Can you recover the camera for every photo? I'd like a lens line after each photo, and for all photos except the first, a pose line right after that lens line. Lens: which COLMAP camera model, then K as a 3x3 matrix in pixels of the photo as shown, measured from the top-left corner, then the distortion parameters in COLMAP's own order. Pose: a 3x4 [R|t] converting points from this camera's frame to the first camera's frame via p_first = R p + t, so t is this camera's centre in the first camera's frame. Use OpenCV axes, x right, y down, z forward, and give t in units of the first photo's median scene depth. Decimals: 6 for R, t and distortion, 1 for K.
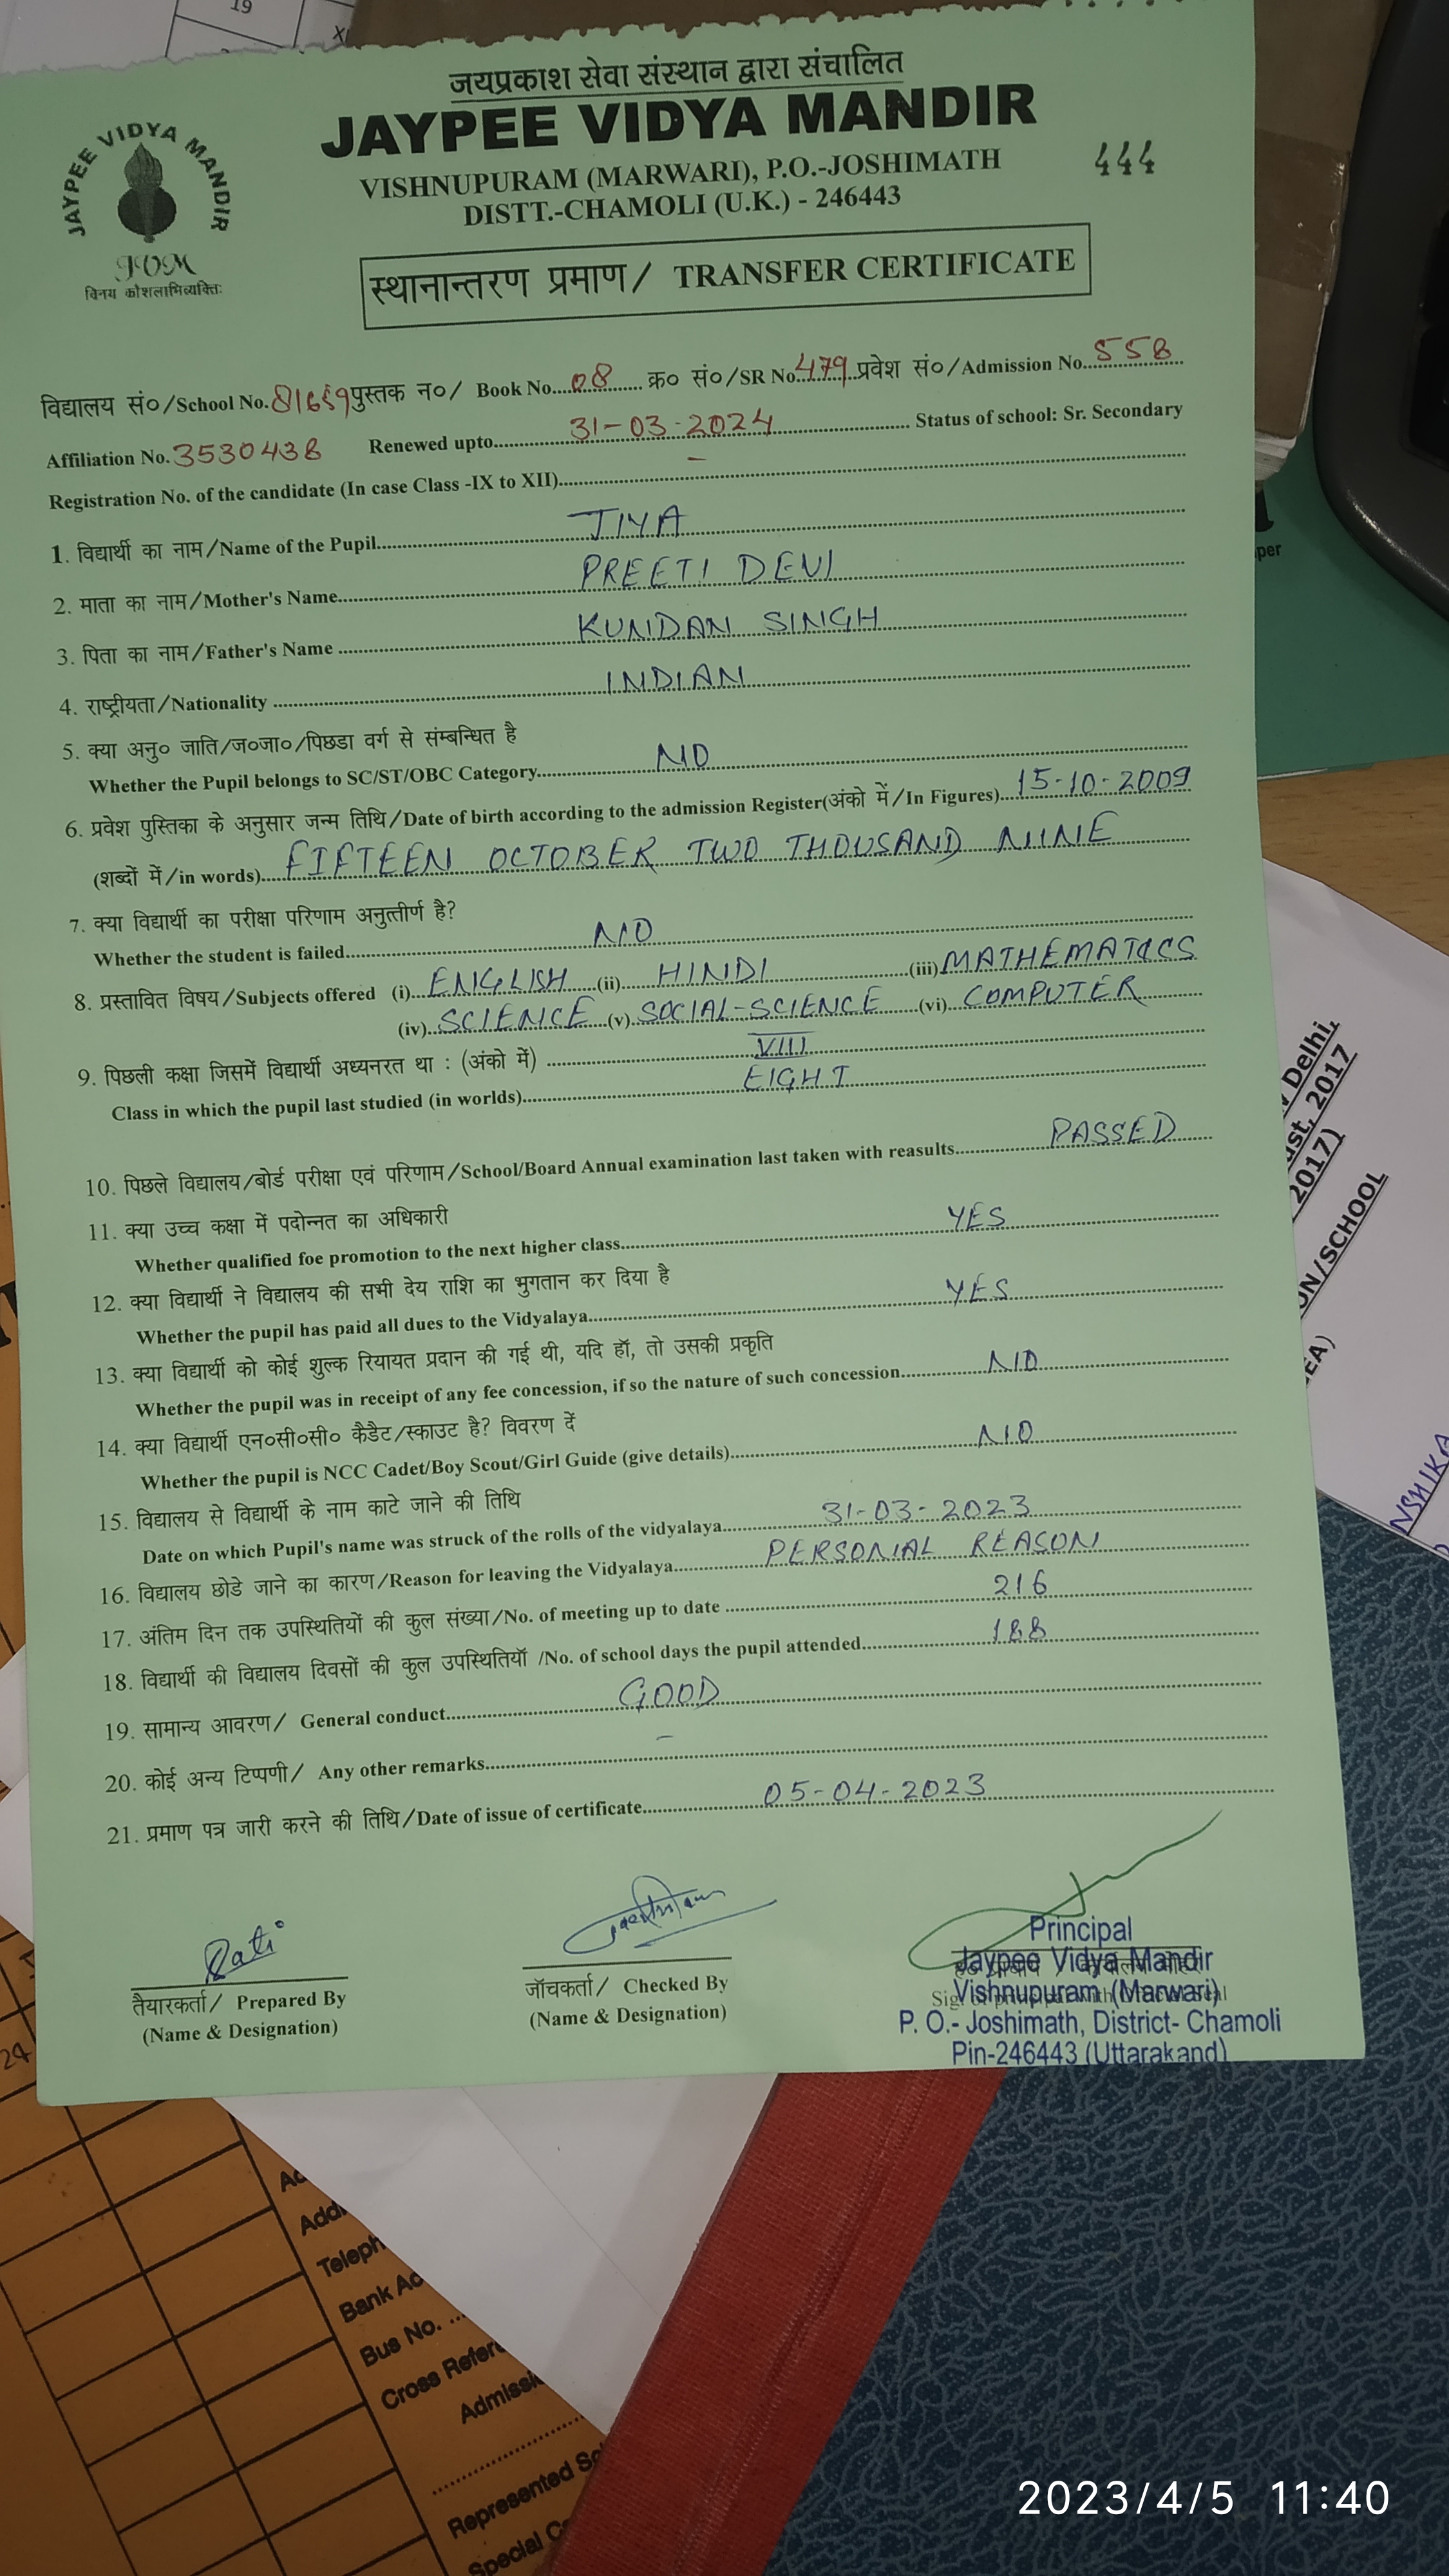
lens RADIAL K [[10528.8, 0, 724.5], [0, 10528.8, 1288.0], [0, 0, 1]] dist [1.587737, -73.420140]
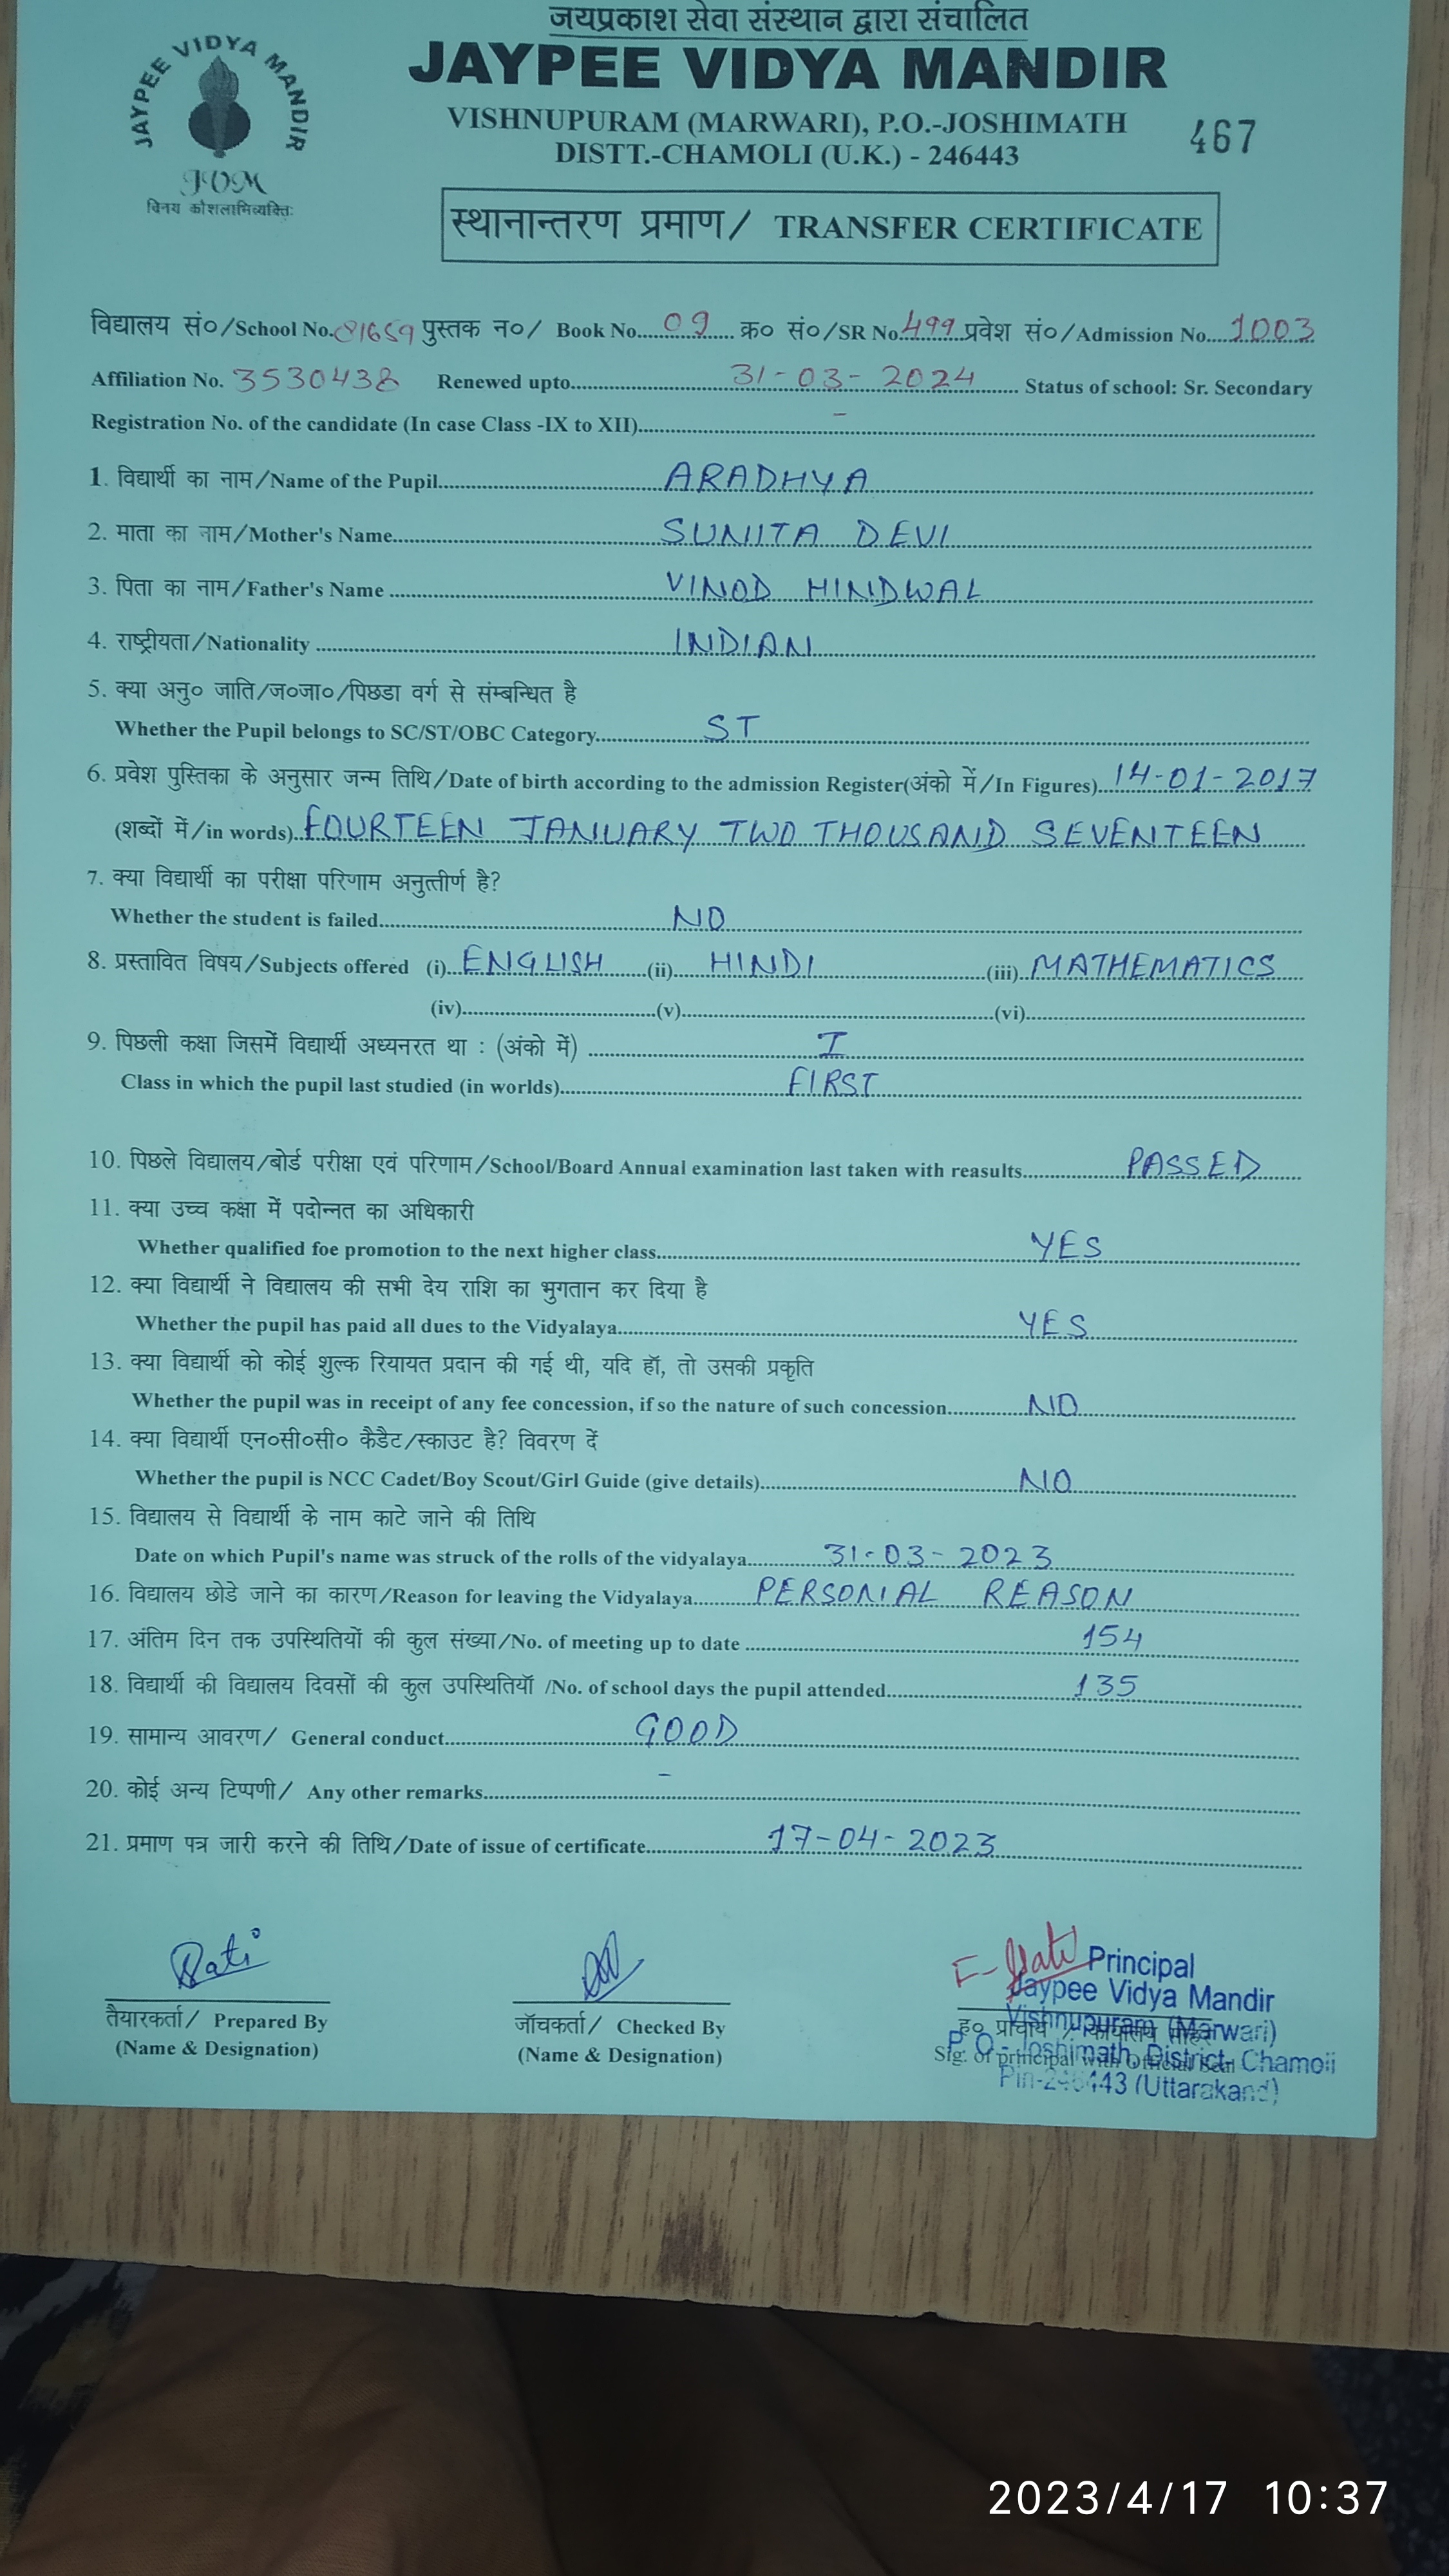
lens RADIAL K [[10440.2, 0, 724.5], [0, 10440.2, 1288.0], [0, 0, 1]] dist [-0.100873, -3.571619]
pose [[0.998255, 0.058918, -0.003835, -0.000176], [-0.058925, 0.998261, -0.001723, 0.000157], [0.003726, 0.001946, 0.999991, 0.075443]]
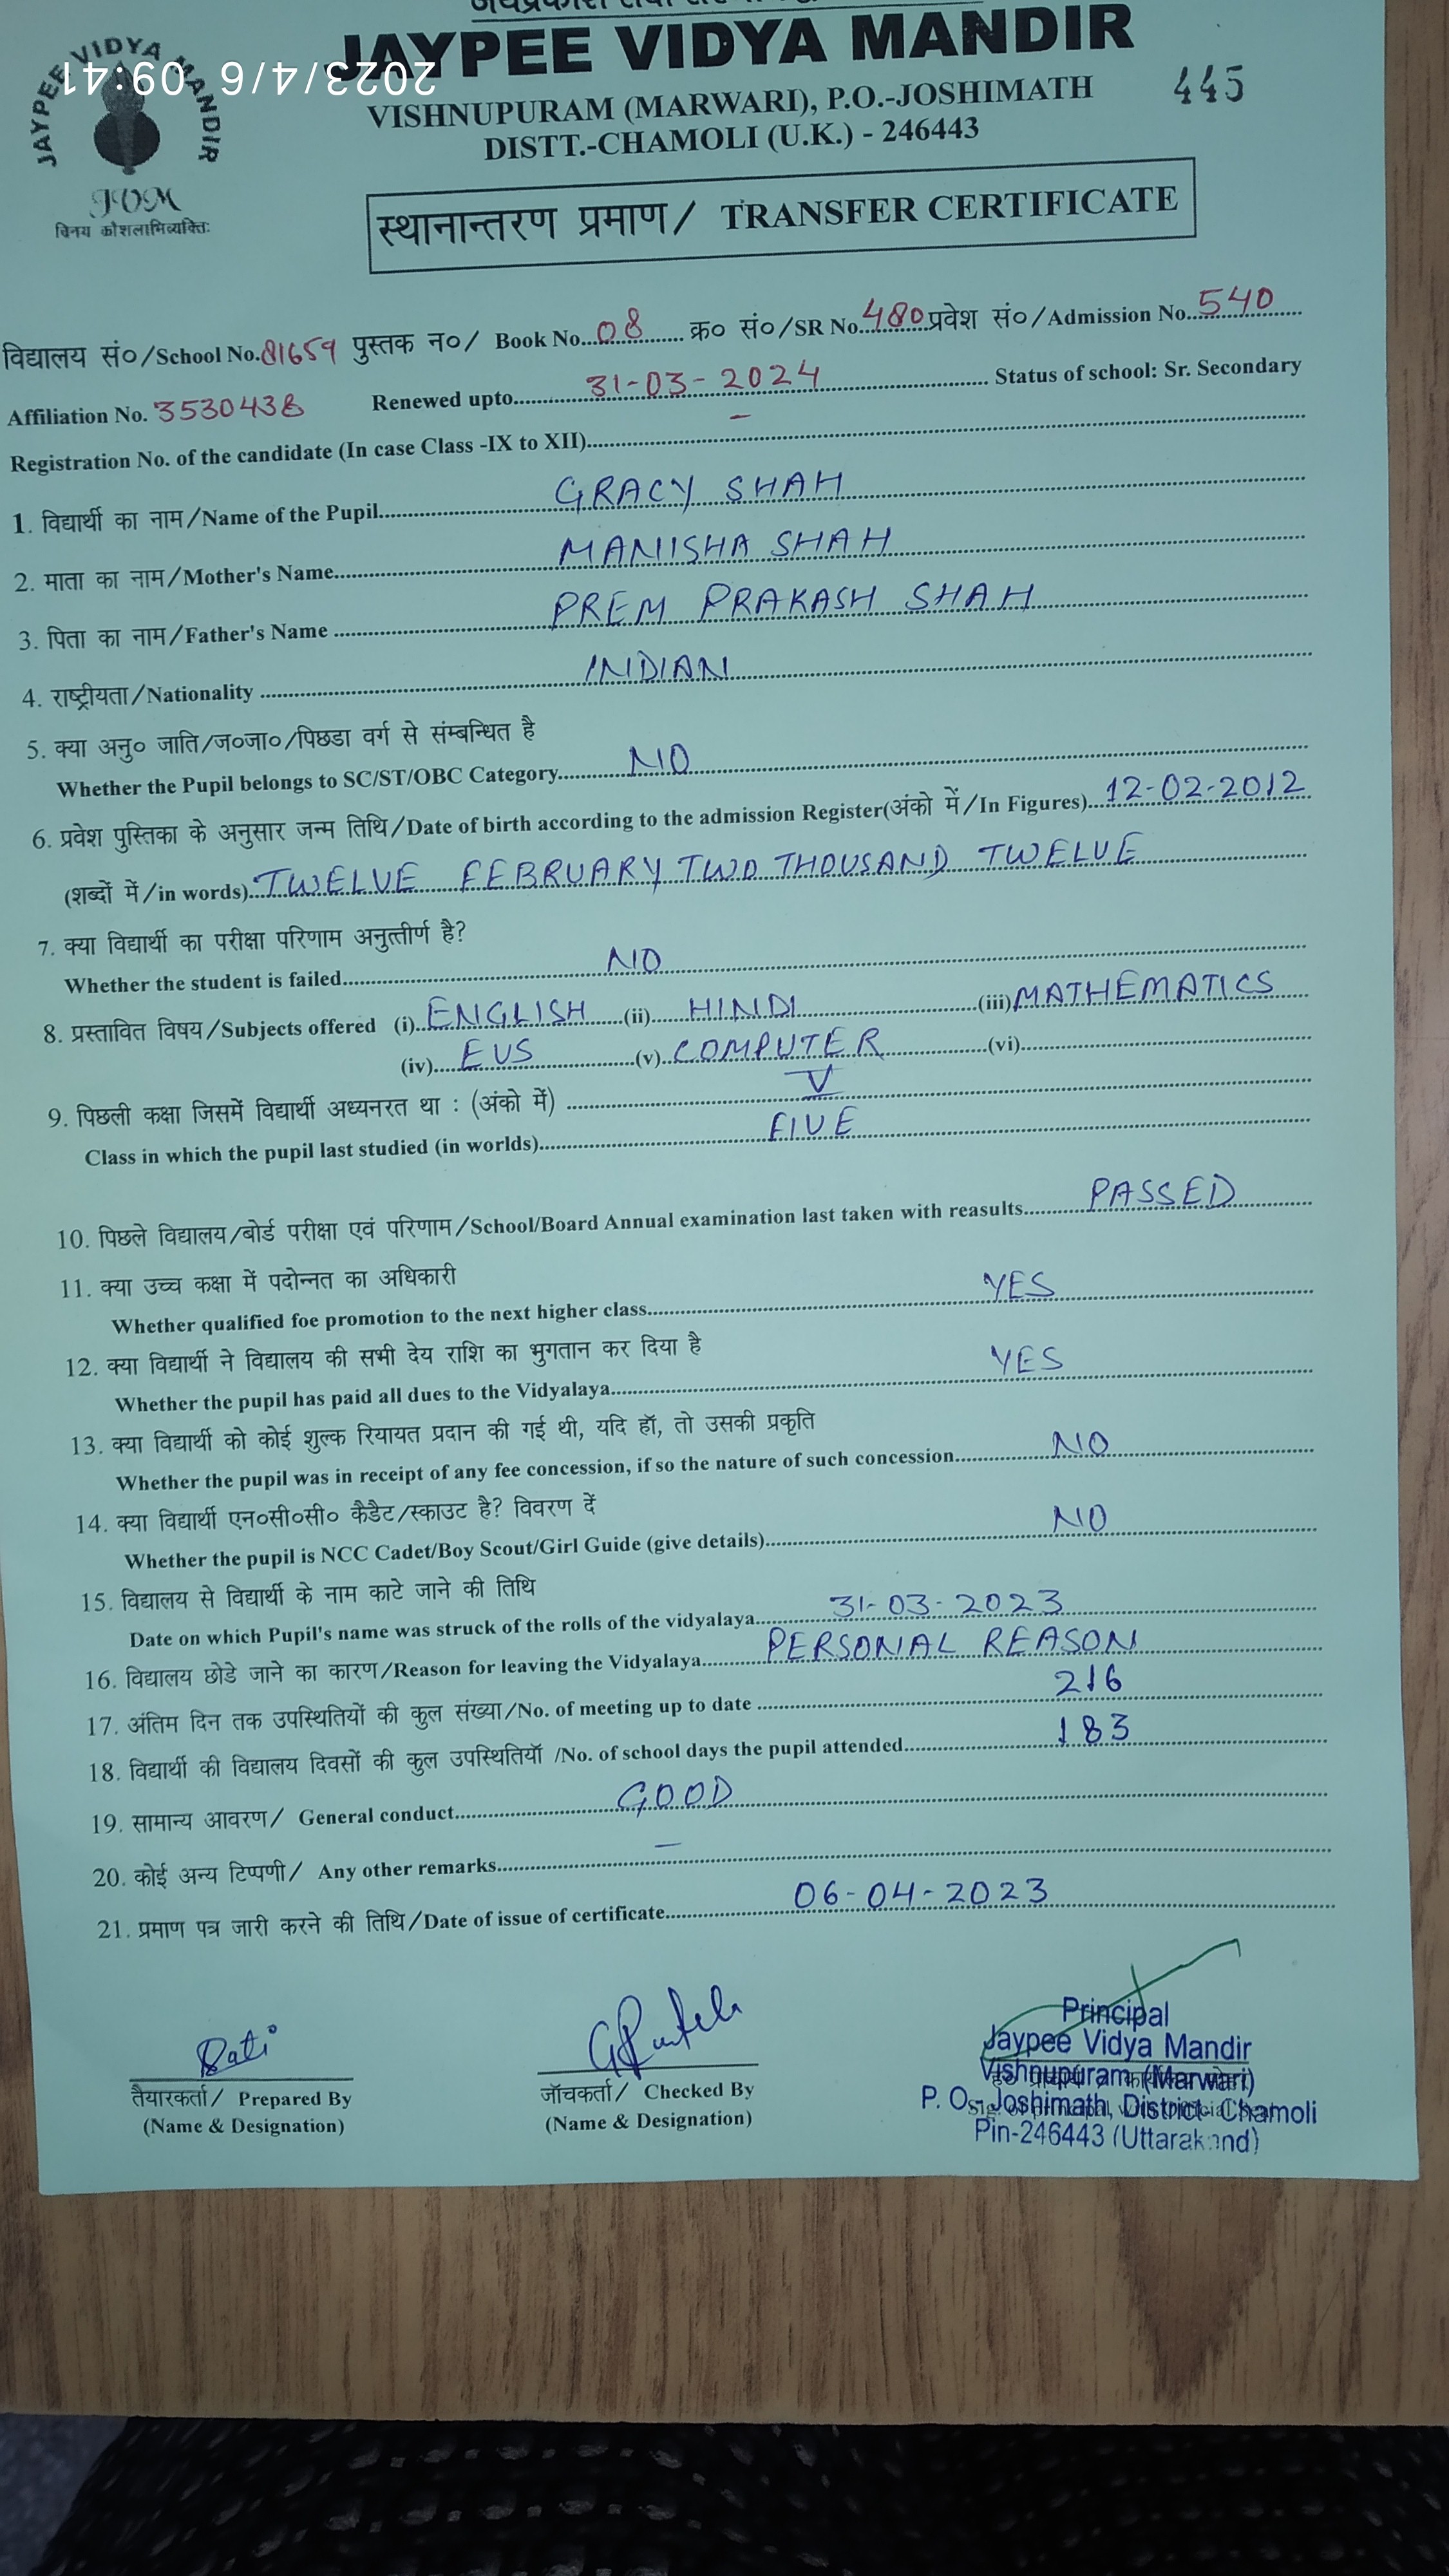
lens RADIAL K [[10440.2, 0, 724.5], [0, 10440.2, 1288.0], [0, 0, 1]] dist [-0.100873, -3.571619]
pose [[0.999922, 0.012148, -0.003003, -0.000634], [-0.012166, 0.999908, -0.005944, -0.000808], [0.002931, 0.005980, 0.999978, 0.110346]]
